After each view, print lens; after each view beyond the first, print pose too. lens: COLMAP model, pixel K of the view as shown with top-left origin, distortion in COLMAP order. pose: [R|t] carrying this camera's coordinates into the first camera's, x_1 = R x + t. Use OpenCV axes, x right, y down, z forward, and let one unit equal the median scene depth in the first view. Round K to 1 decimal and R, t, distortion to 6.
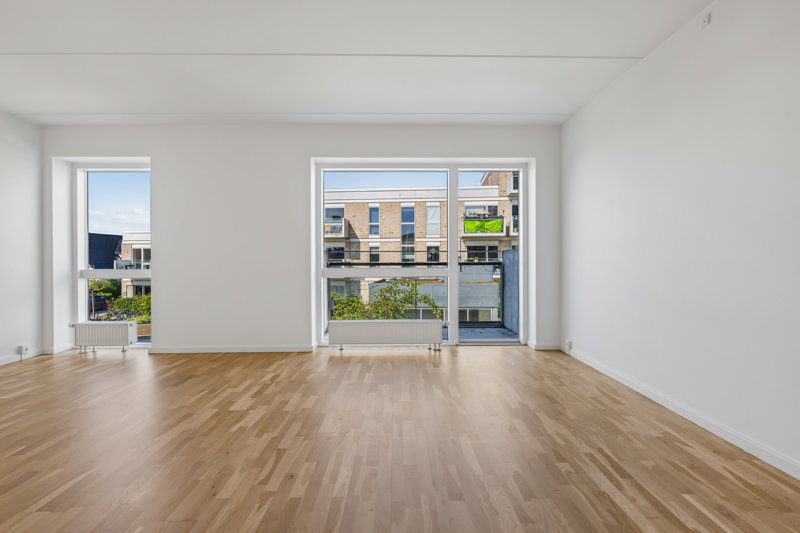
lens RADIAL K [[319.3, 0, 400.0], [0, 319.3, 266.5], [0, 0, 1]] dist [0.000175, 0.000007]
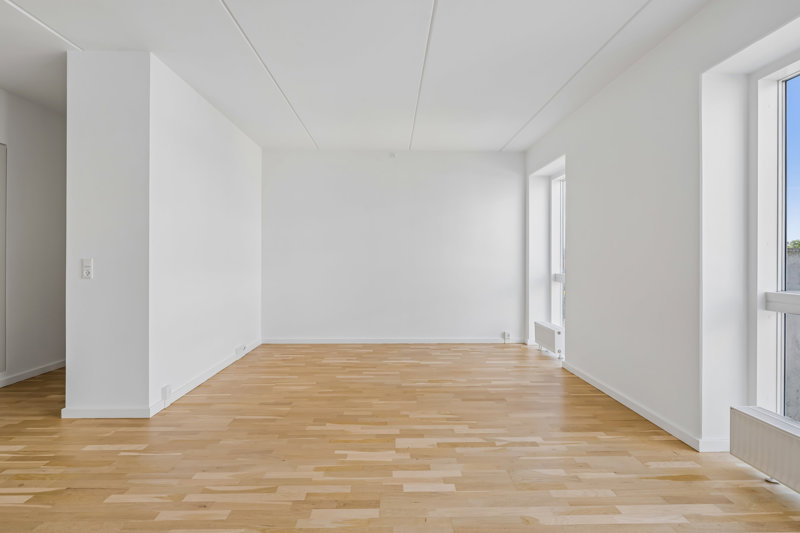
lens RADIAL K [[372.2, 0, 400.0], [0, 372.2, 266.5], [0, 0, 1]] dist [-0.000082, -0.000065]
pose [[0.117737, 0.017621, -0.992888, 0.471869], [-0.022402, 0.999635, 0.015084, -0.051639], [0.992792, 0.020467, 0.118089, 0.822934]]
